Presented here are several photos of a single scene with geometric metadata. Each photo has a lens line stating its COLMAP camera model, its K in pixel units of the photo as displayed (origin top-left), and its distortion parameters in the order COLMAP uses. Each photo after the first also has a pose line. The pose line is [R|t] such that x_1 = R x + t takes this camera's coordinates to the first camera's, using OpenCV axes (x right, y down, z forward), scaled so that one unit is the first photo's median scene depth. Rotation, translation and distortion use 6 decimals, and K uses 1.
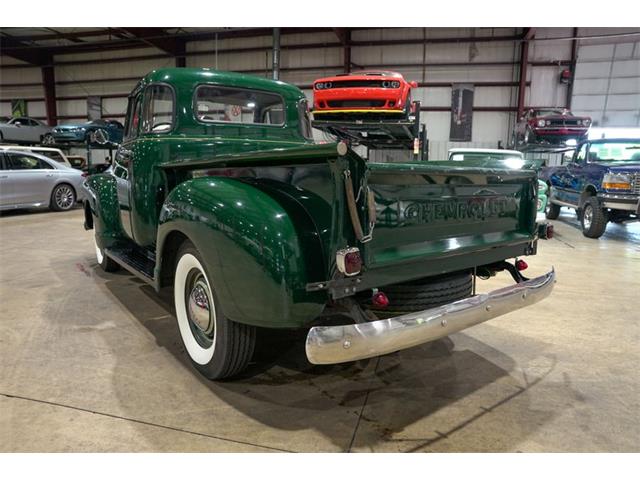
lens RADIAL K [[438.6, 0, 321.6], [0, 438.6, 240.7], [0, 0, 1]] dist [-0.142763, 0.111509]
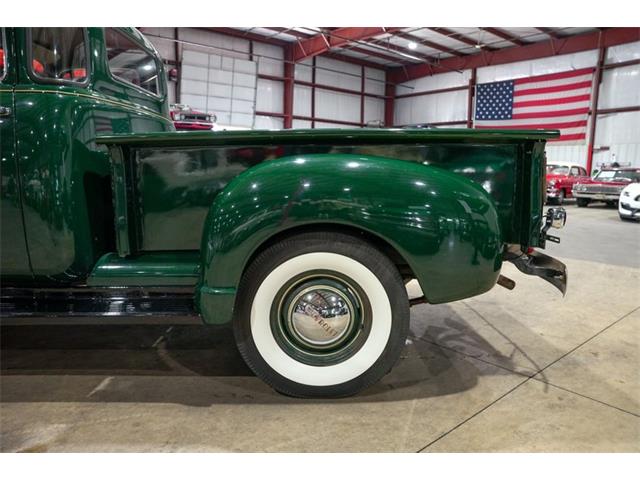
lens RADIAL K [[438.6, 0, 321.6], [0, 438.6, 240.7], [0, 0, 1]] dist [-0.142763, 0.111509]
pose [[0.584040, -0.135413, 0.800351, -0.126501], [0.125222, 0.989214, 0.075989, -0.006777], [-0.802008, 0.055841, 0.594697, 0.071346]]
